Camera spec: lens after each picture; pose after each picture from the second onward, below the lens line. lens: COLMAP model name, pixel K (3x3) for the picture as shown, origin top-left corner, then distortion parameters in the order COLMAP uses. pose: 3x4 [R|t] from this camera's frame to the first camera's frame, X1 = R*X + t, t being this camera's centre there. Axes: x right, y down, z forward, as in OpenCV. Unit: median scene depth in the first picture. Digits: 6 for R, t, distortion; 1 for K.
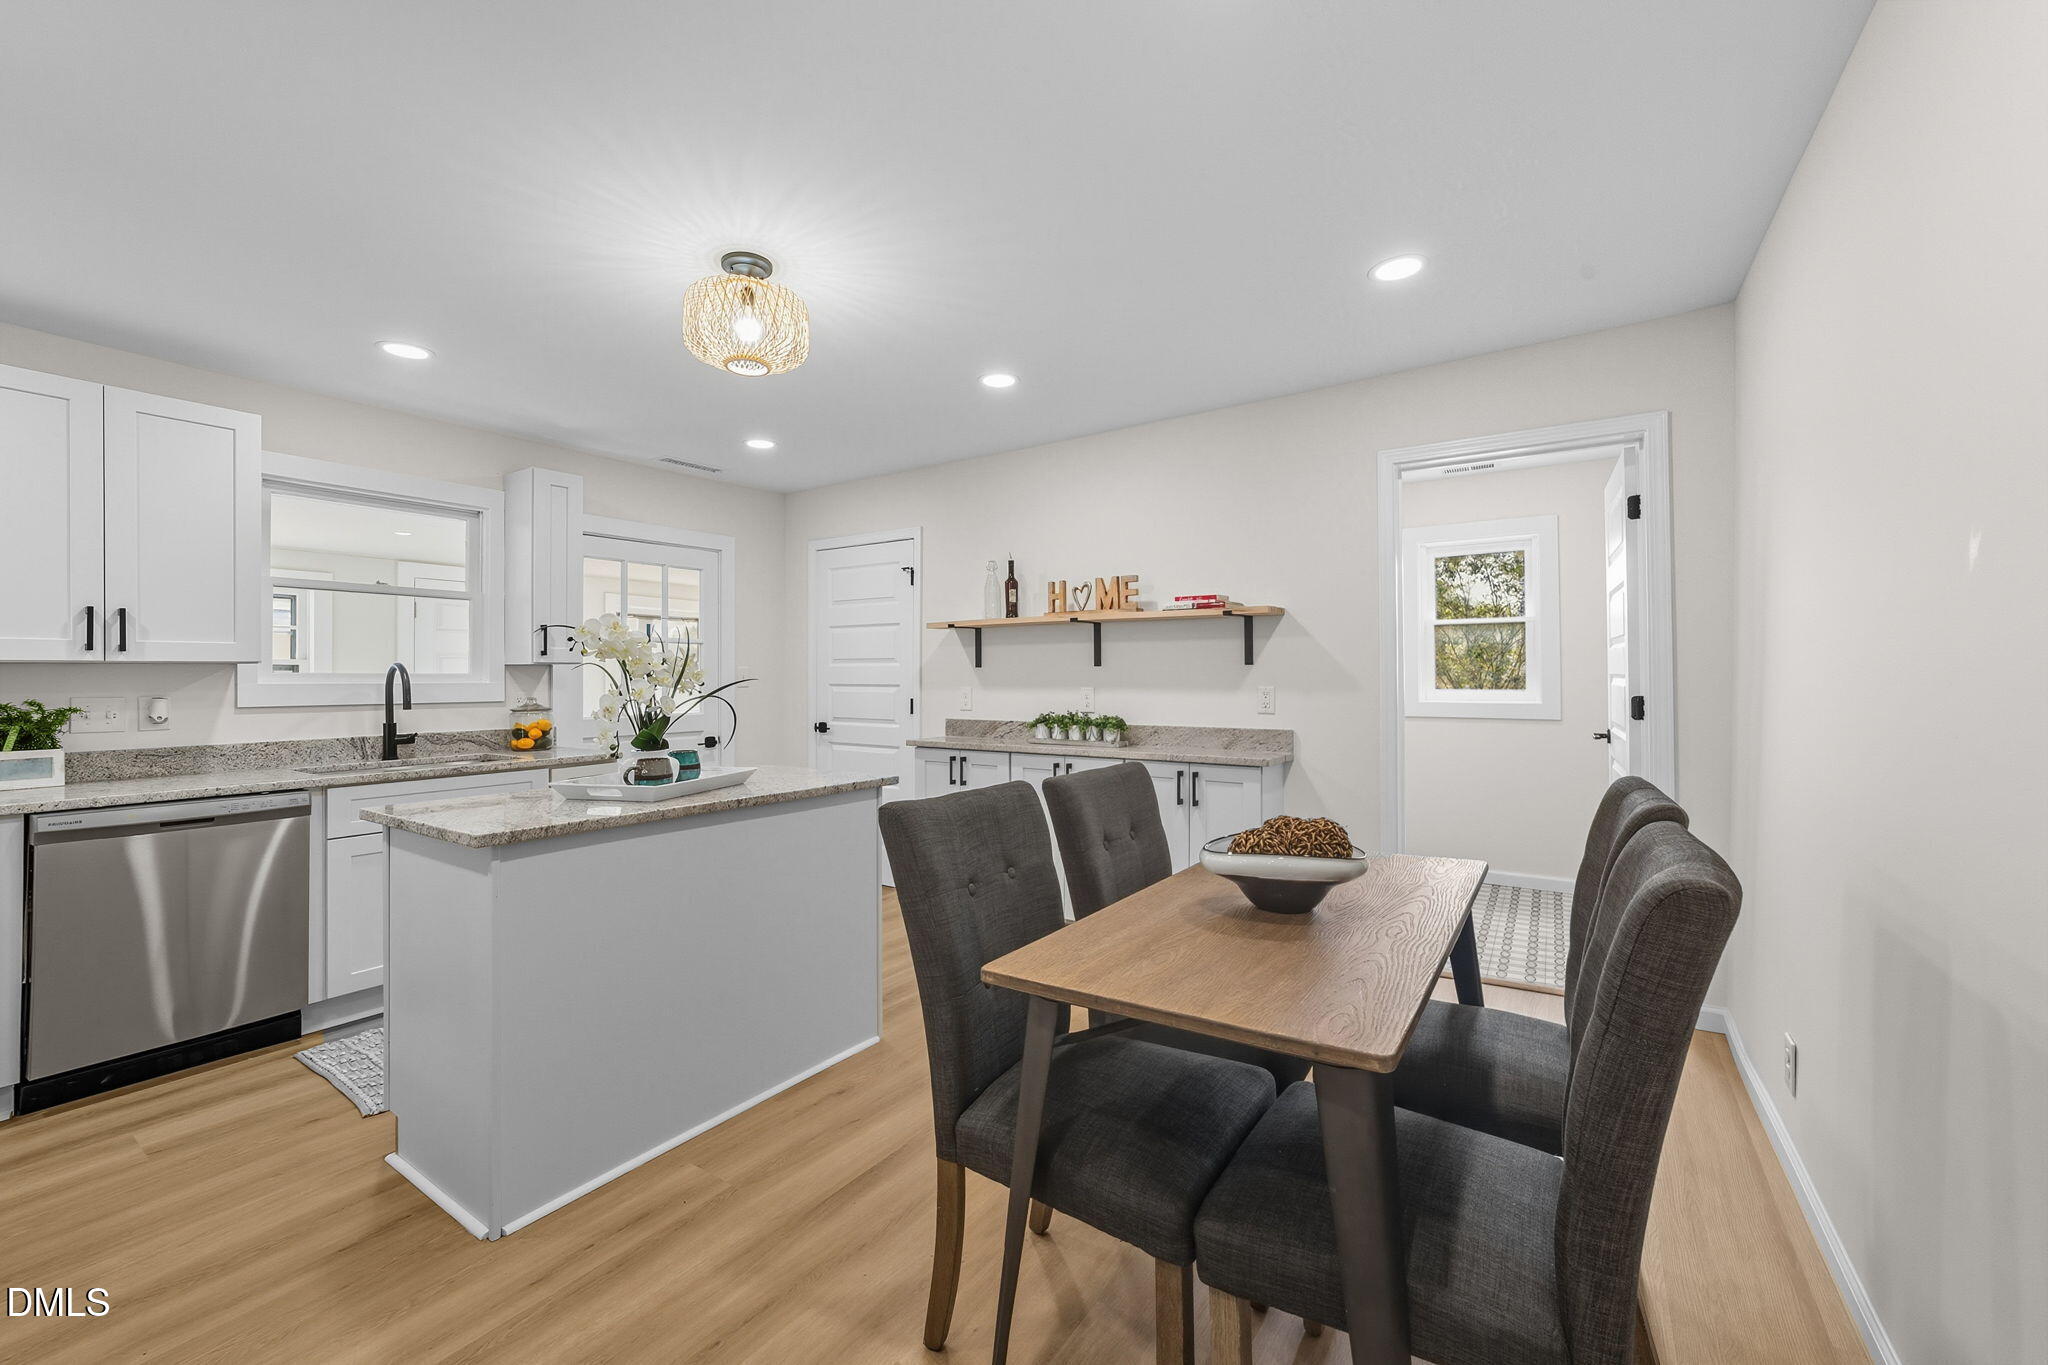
lens RADIAL K [[790.6, 0, 1025.4], [0, 790.6, 674.3], [0, 0, 1]] dist [-0.001591, 0.000724]
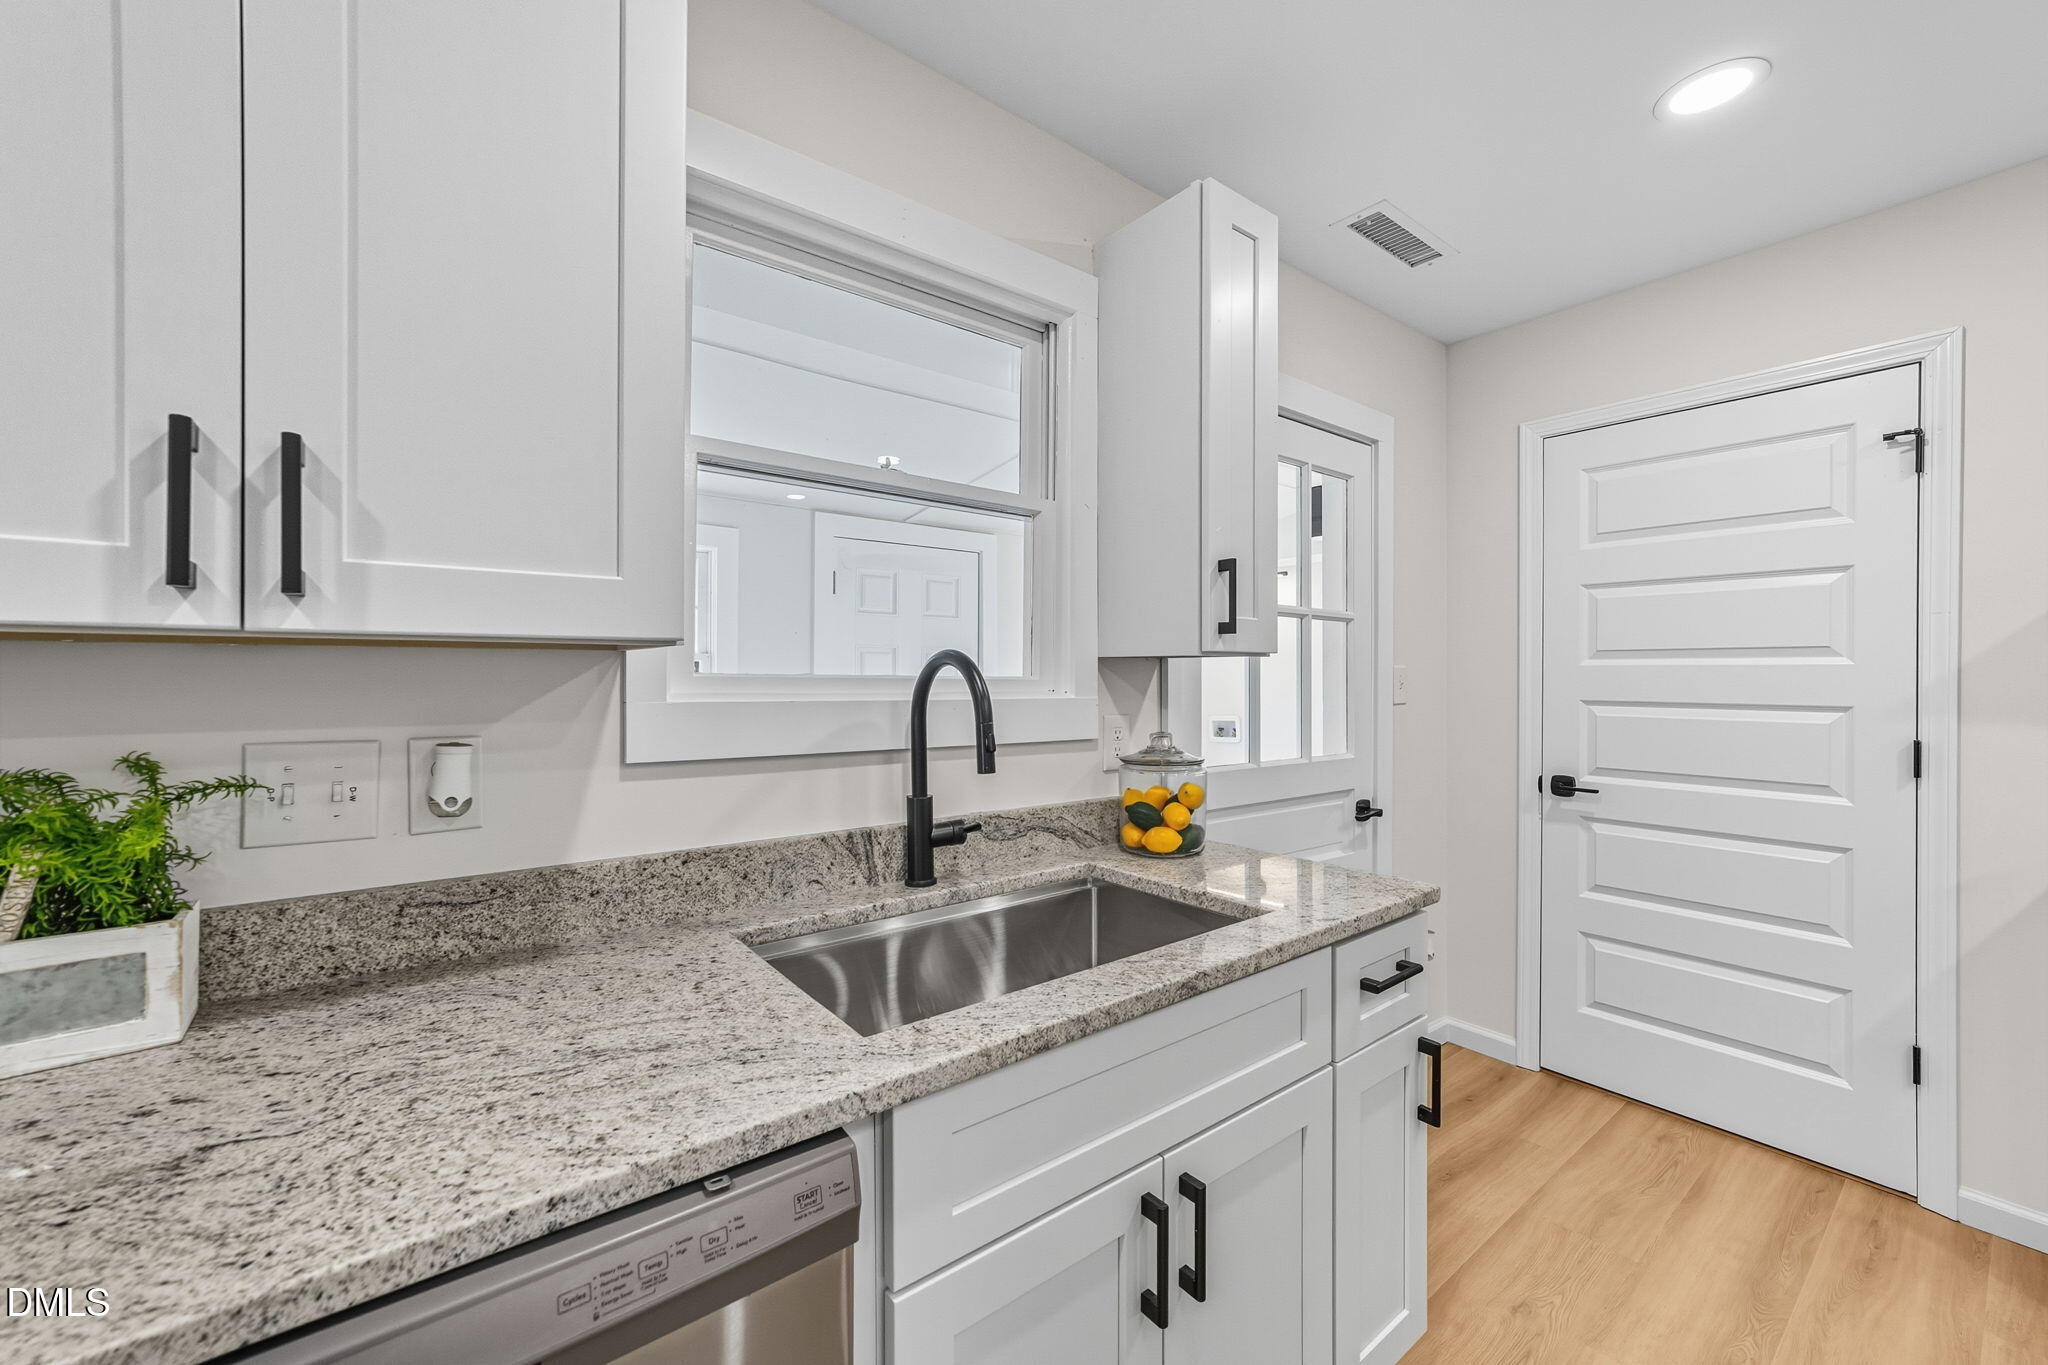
lens RADIAL K [[790.6, 0, 1023.9], [0, 790.6, 681.1], [0, 0, 1]] dist [-0.001591, 0.000724]
pose [[0.949418, 0.006153, -0.313956, -0.710802], [-0.003805, 0.999960, 0.008090, -0.001947], [0.313993, -0.006487, 0.949403, 0.713416]]
